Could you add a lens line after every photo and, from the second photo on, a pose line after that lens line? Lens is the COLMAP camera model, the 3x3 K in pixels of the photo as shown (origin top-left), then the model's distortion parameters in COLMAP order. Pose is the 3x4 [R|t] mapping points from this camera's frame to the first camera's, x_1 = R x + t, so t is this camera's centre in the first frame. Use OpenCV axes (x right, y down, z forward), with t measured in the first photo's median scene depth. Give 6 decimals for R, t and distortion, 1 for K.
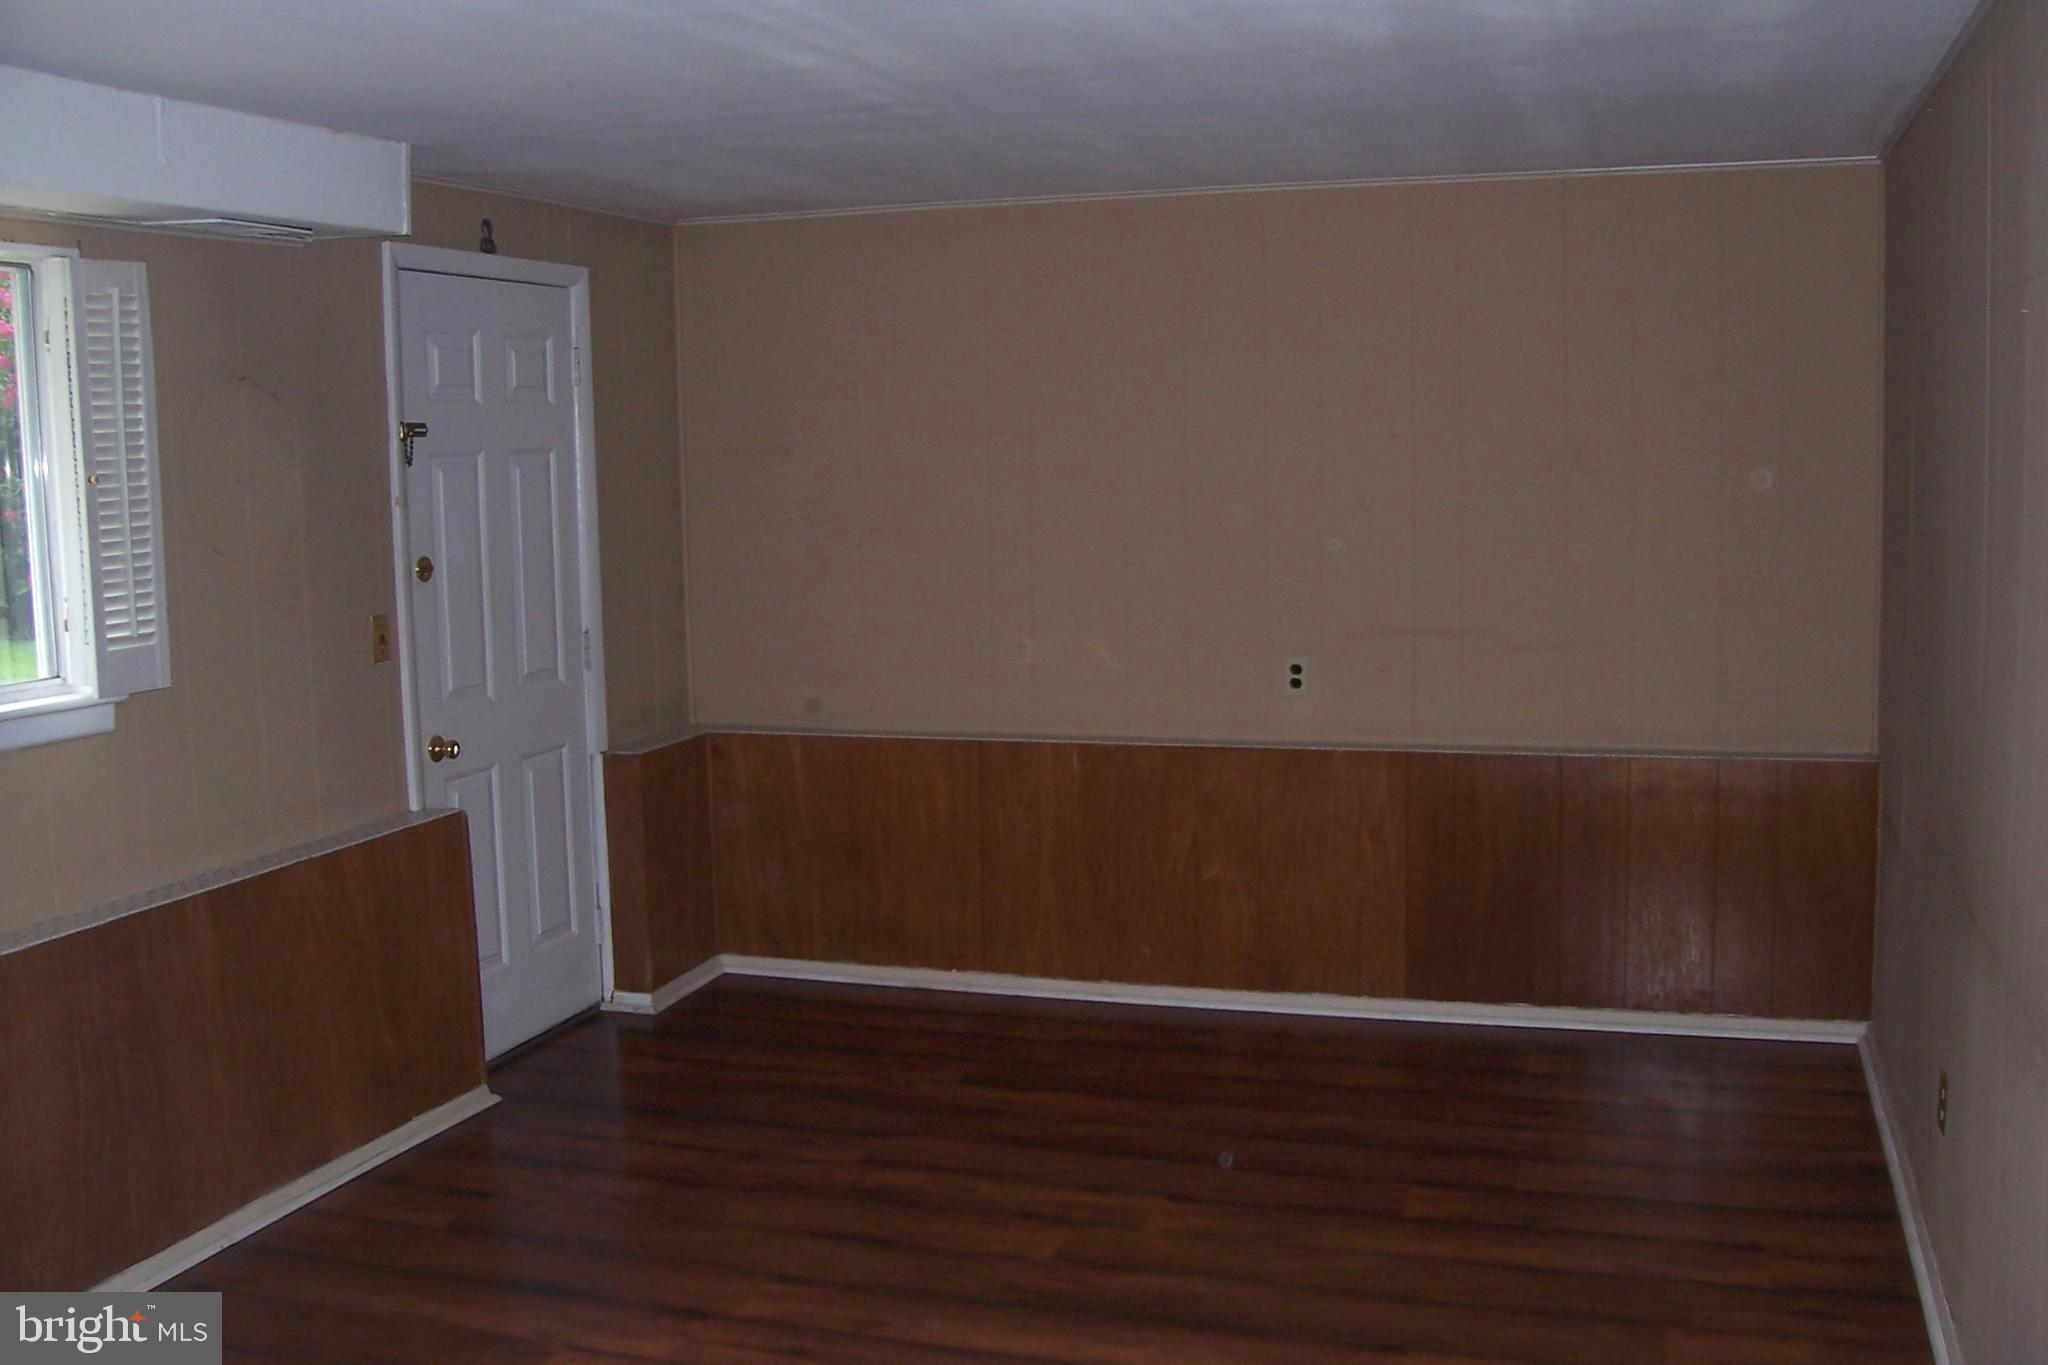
lens RADIAL K [[2022.0, 0, 1022.8], [0, 2022.0, 653.4], [0, 0, 1]] dist [-0.186451, 0.167390]
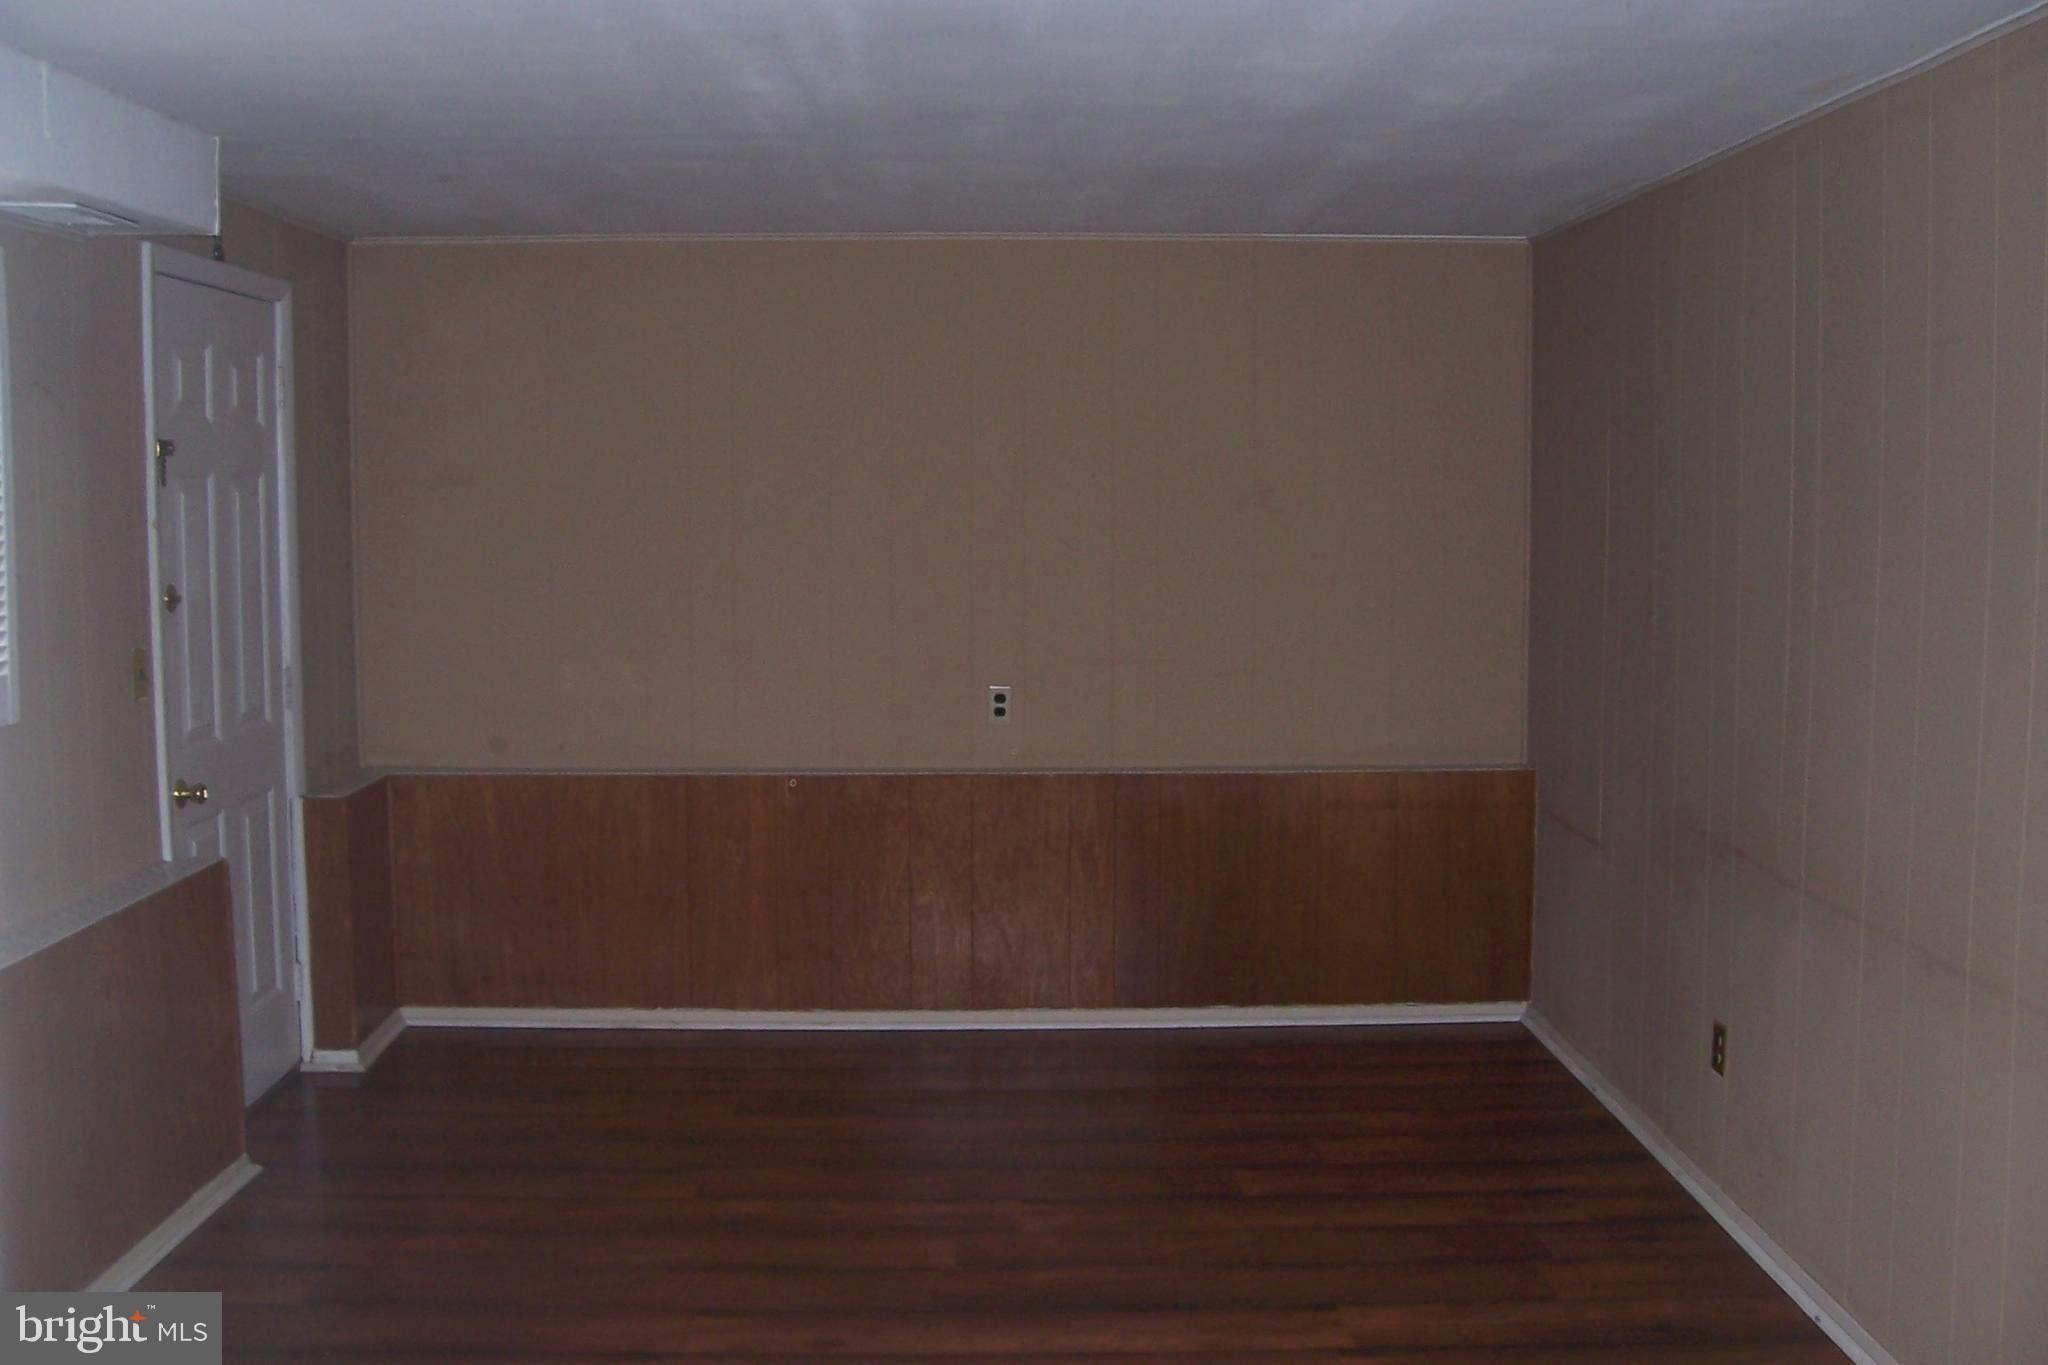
lens RADIAL K [[2022.0, 0, 1022.8], [0, 2022.0, 653.4], [0, 0, 1]] dist [-0.186451, 0.167390]
pose [[0.942820, -0.007468, 0.333219, -0.205812], [0.015975, 0.999612, -0.022797, 0.008891], [-0.332920, 0.026817, 0.942574, 0.009816]]
